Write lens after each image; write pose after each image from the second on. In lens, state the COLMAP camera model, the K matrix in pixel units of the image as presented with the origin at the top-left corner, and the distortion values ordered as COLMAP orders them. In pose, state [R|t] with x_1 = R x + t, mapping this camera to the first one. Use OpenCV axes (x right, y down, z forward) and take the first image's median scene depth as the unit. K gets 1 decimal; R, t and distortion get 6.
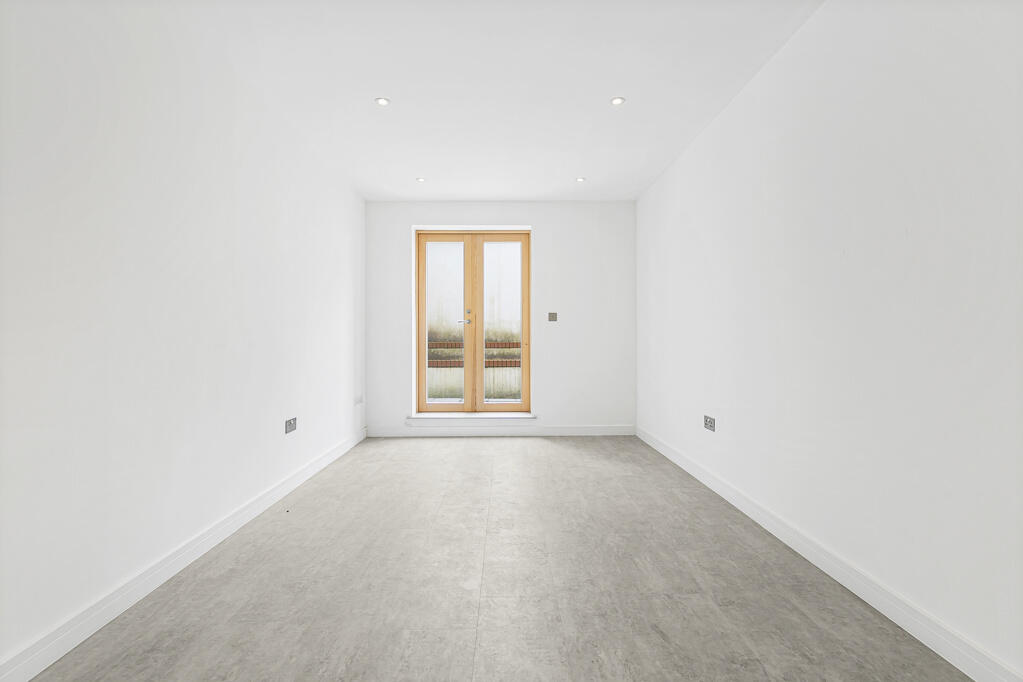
lens RADIAL K [[463.0, 0, 514.5], [0, 463.0, 339.2], [0, 0, 1]] dist [0.000114, -0.000445]
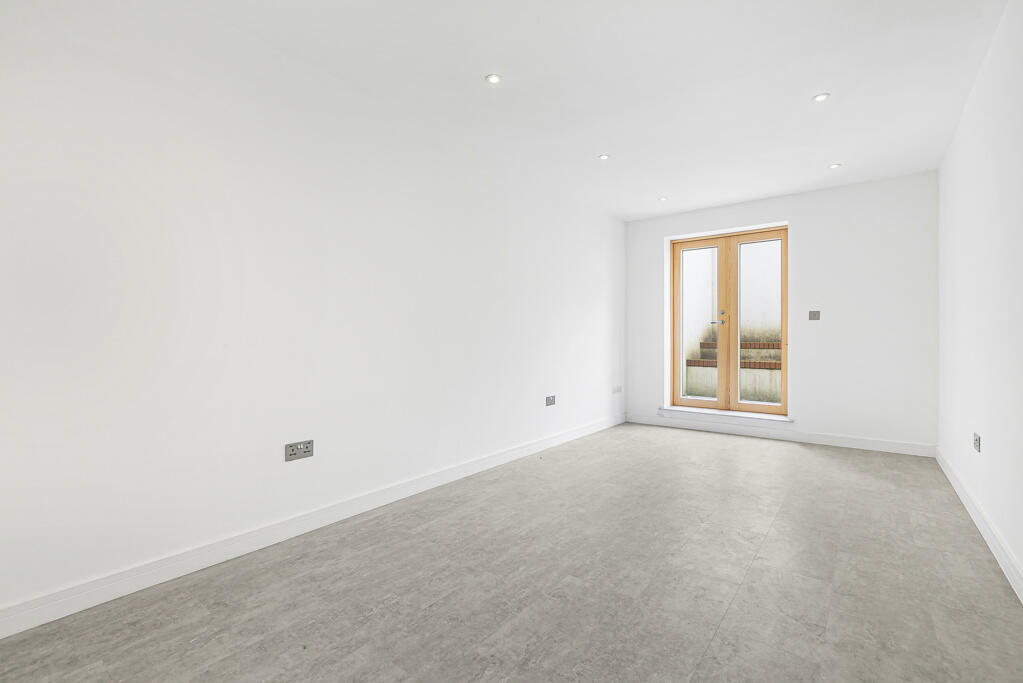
lens RADIAL K [[463.0, 0, 512.3], [0, 463.0, 338.4], [0, 0, 1]] dist [0.000114, -0.000445]
pose [[0.780234, 0.001868, -0.625485, 0.195652], [-0.002740, 0.999996, -0.000432, -0.000424], [0.625482, 0.002051, 0.780236, -0.105619]]
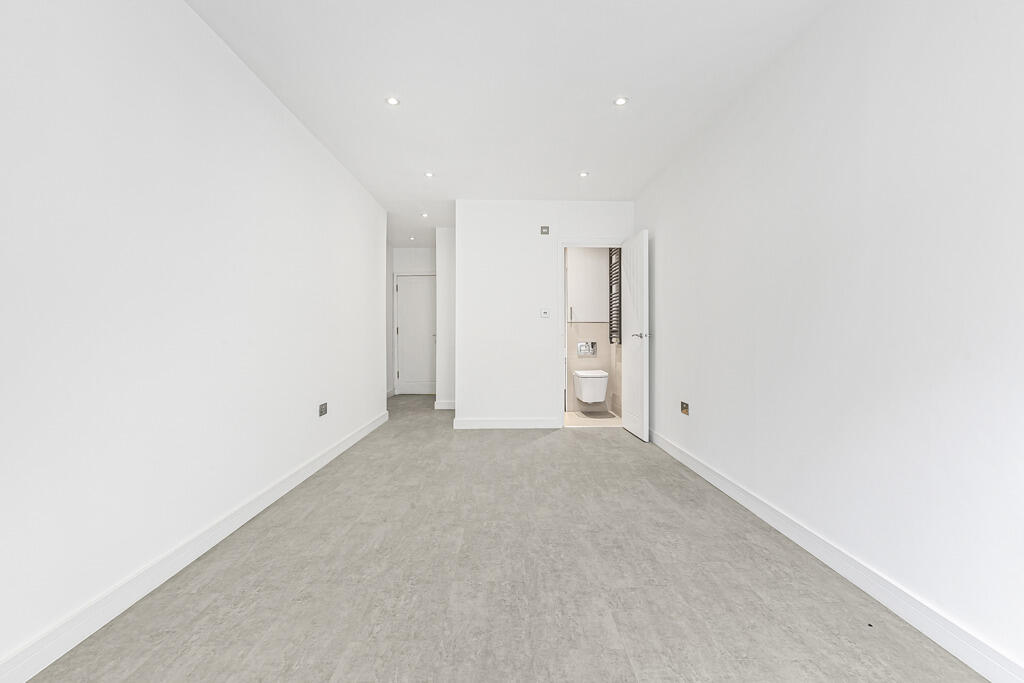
lens RADIAL K [[463.5, 0, 505.3], [0, 463.5, 338.1], [0, 0, 1]] dist [0.000114, -0.000445]
pose [[-0.999801, 0.002616, 0.019779, -0.021443], [0.002763, 0.999969, 0.007382, -0.000097], [-0.019759, 0.007435, -0.999777, 0.910191]]
